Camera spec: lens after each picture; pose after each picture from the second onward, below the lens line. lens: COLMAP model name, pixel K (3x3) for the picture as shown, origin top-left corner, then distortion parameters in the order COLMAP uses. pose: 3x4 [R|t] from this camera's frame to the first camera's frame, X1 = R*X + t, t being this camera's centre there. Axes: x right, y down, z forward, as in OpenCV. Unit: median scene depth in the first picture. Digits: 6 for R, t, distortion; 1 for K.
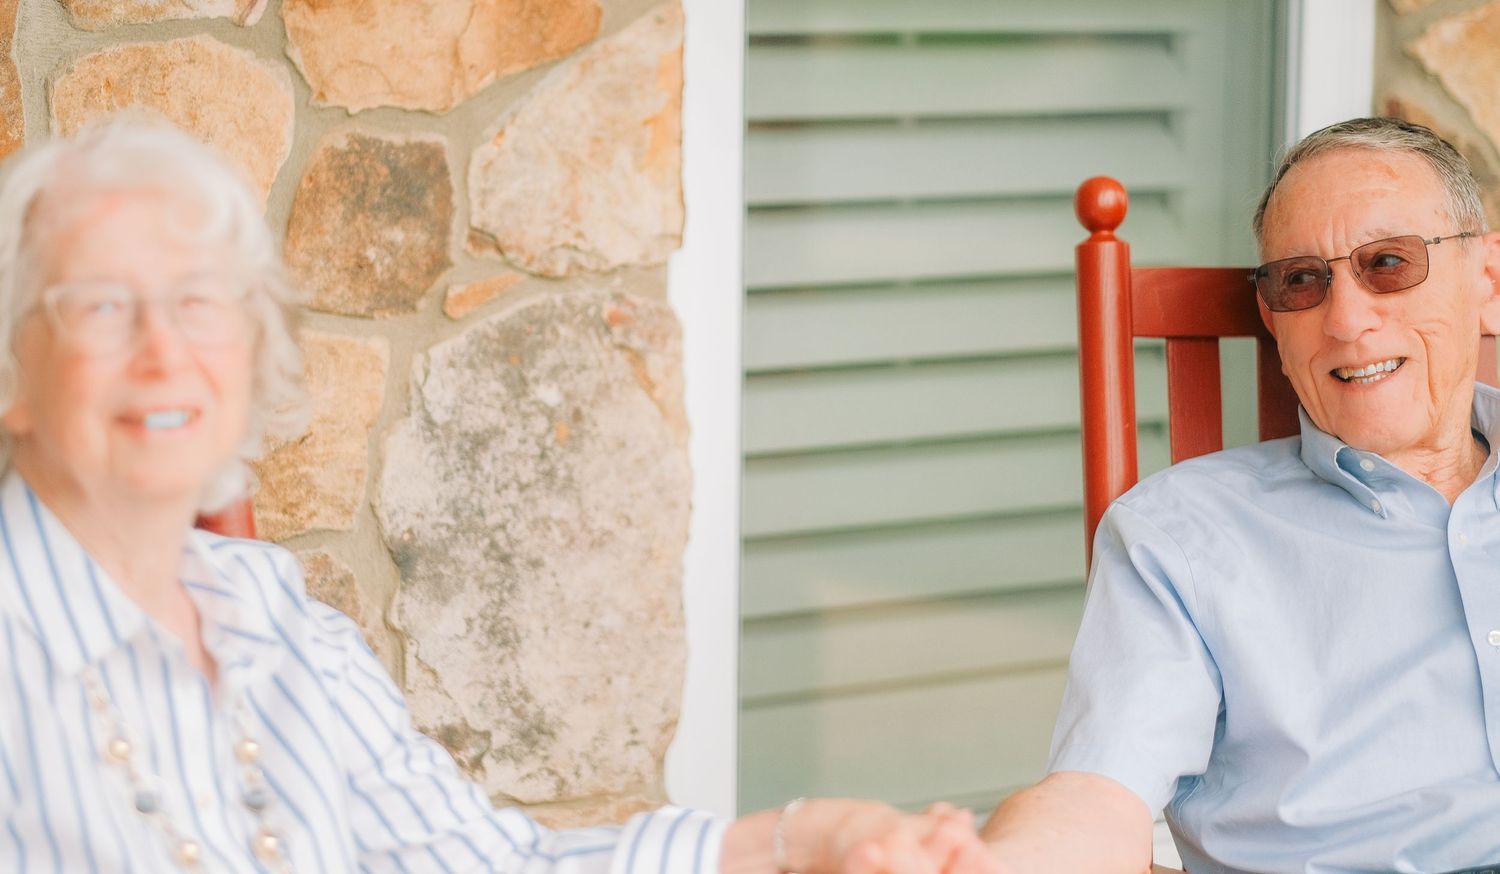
lens RADIAL K [[3718.0, 0, 741.3], [0, 3718.0, 437.7], [0, 0, 1]] dist [0.142756, 0.000000]
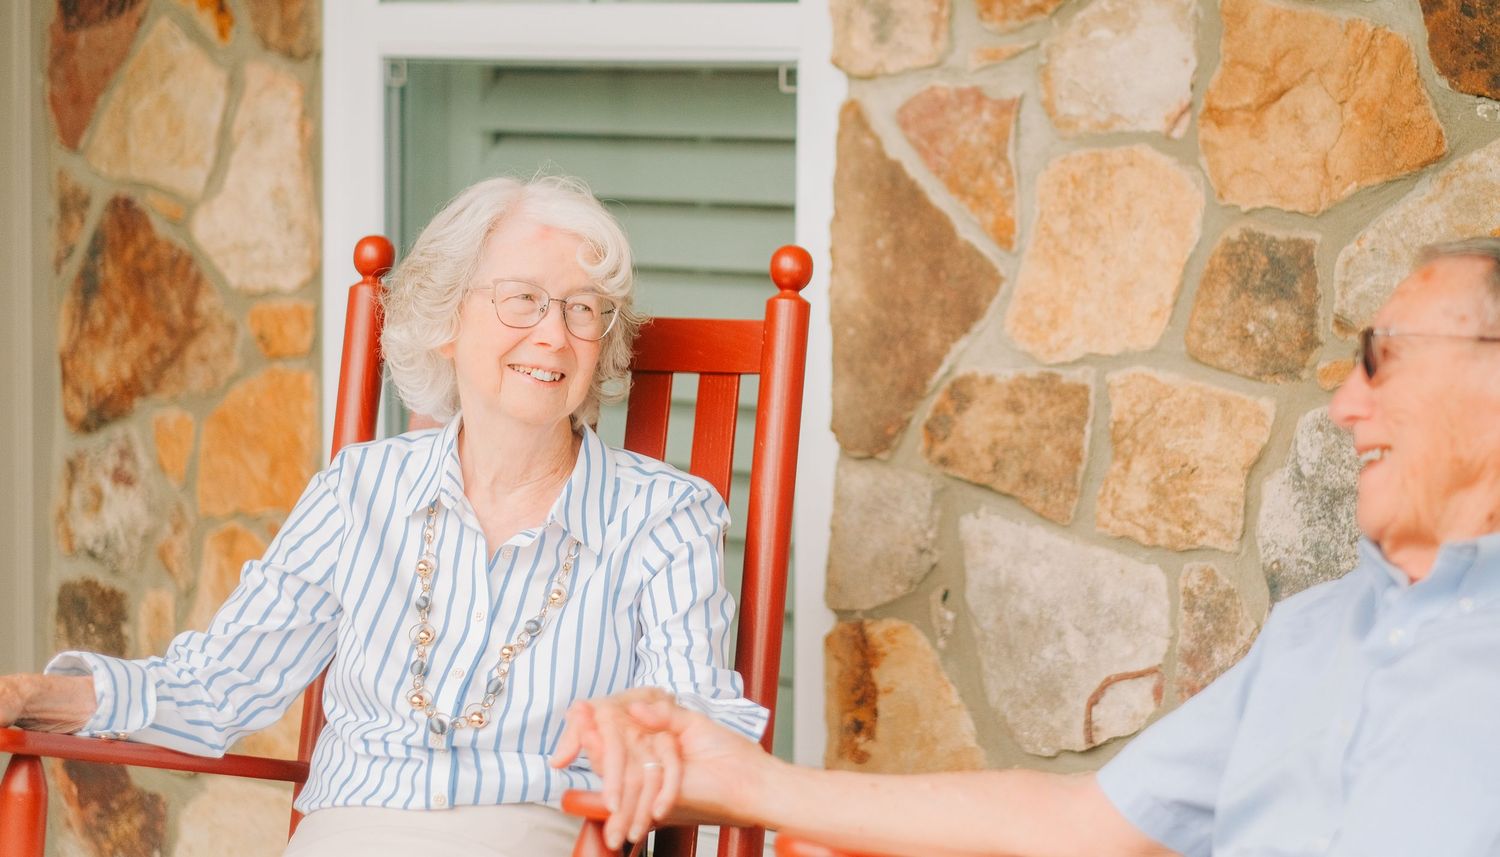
lens RADIAL K [[4061.5, 0, 747.5], [0, 4061.5, 433.0], [0, 0, 1]] dist [0.137028, 0.000000]
pose [[0.284076, 0.084638, -0.955059, 1.120385], [-0.135486, 0.989645, 0.047404, -0.055562], [0.949181, 0.115931, 0.292601, 0.456663]]
